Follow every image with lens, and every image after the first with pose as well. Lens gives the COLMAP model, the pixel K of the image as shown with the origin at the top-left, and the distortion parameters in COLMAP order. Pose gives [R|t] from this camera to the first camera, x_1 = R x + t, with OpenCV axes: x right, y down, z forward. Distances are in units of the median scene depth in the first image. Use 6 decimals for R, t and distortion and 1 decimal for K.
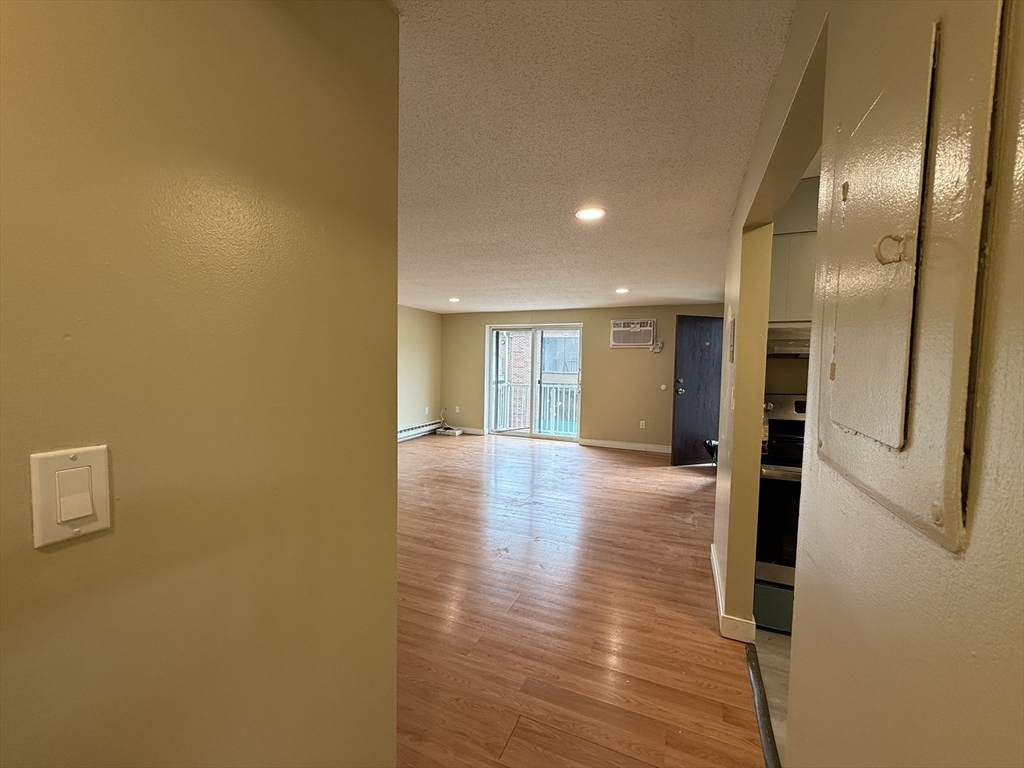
lens RADIAL K [[406.8, 0, 512.0], [0, 406.8, 384.0], [0, 0, 1]] dist [-0.002245, 0.000079]
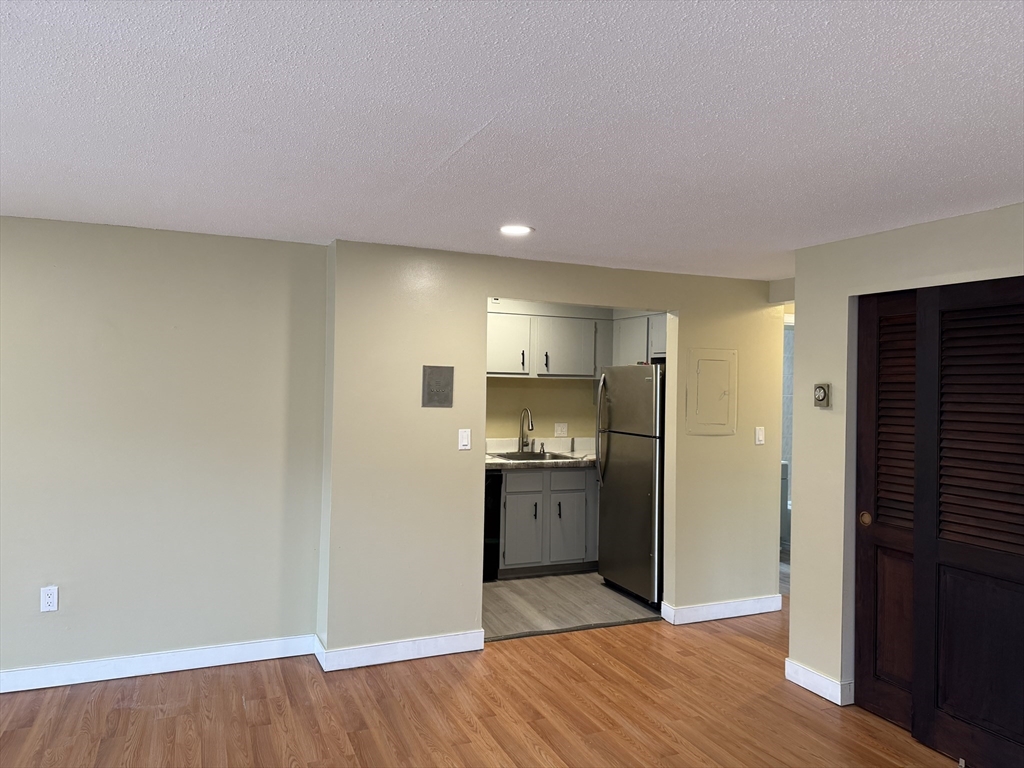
lens RADIAL K [[715.9, 0, 510.5], [0, 715.9, 379.2], [0, 0, 1]] dist [0.170029, -0.397893]
pose [[-0.729529, -0.024738, 0.683502, -0.402144], [0.008950, 0.998915, 0.045706, -0.098098], [-0.683891, 0.039461, -0.728516, 1.065150]]
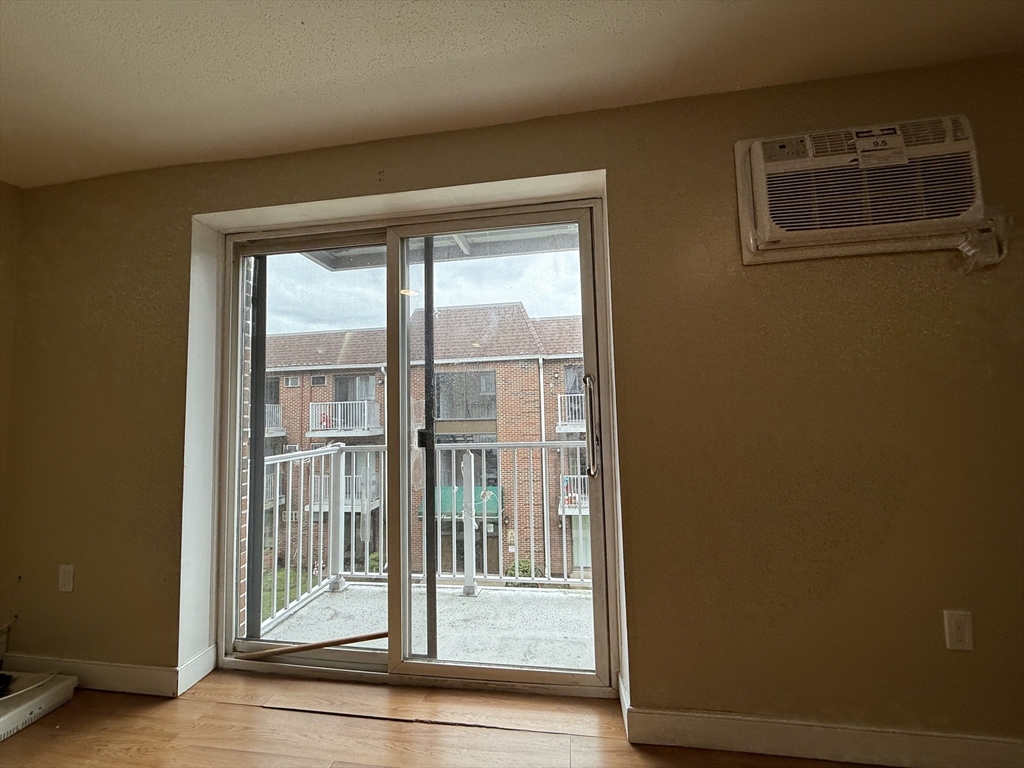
lens RADIAL K [[406.8, 0, 512.0], [0, 406.8, 384.0], [0, 0, 1]] dist [-0.002245, 0.000079]
pose [[0.966823, -0.025259, 0.254194, 0.092431], [0.056162, 0.991770, -0.115058, -0.009905], [-0.249196, 0.125517, 0.960285, 1.197660]]
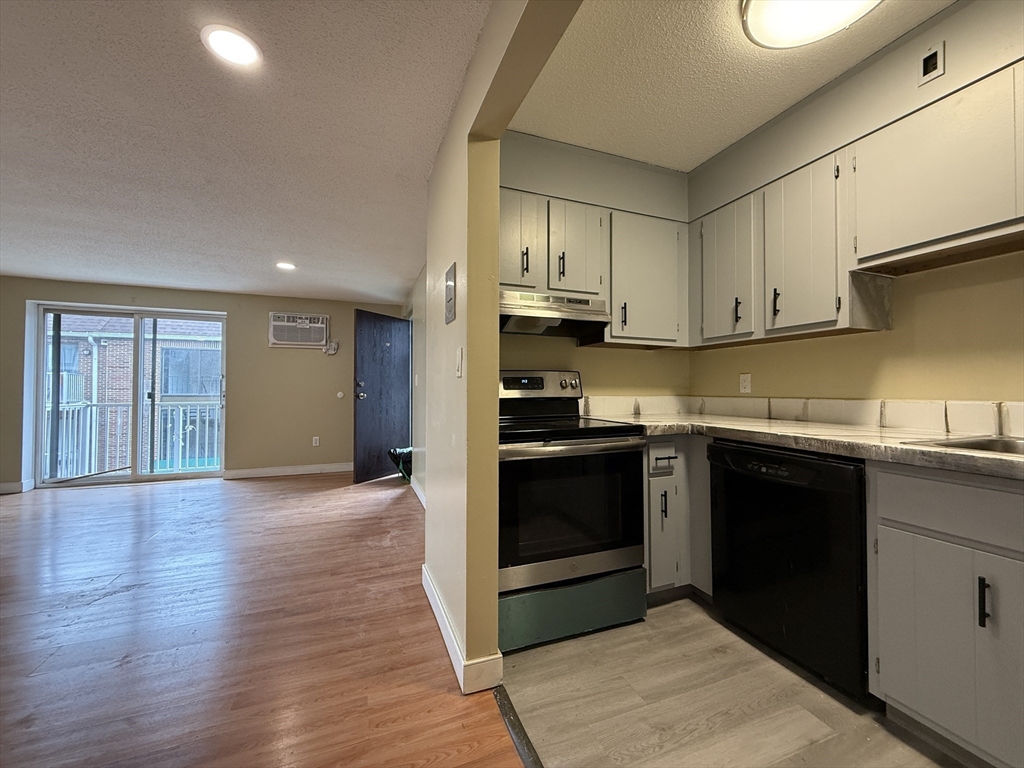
lens RADIAL K [[406.8, 0, 512.0], [0, 406.8, 384.0], [0, 0, 1]] dist [-0.002245, 0.000079]
pose [[0.712005, -0.006575, 0.702144, 0.036570], [0.048007, 0.998072, -0.039336, 0.050077], [-0.700532, 0.061715, 0.710948, 0.180754]]
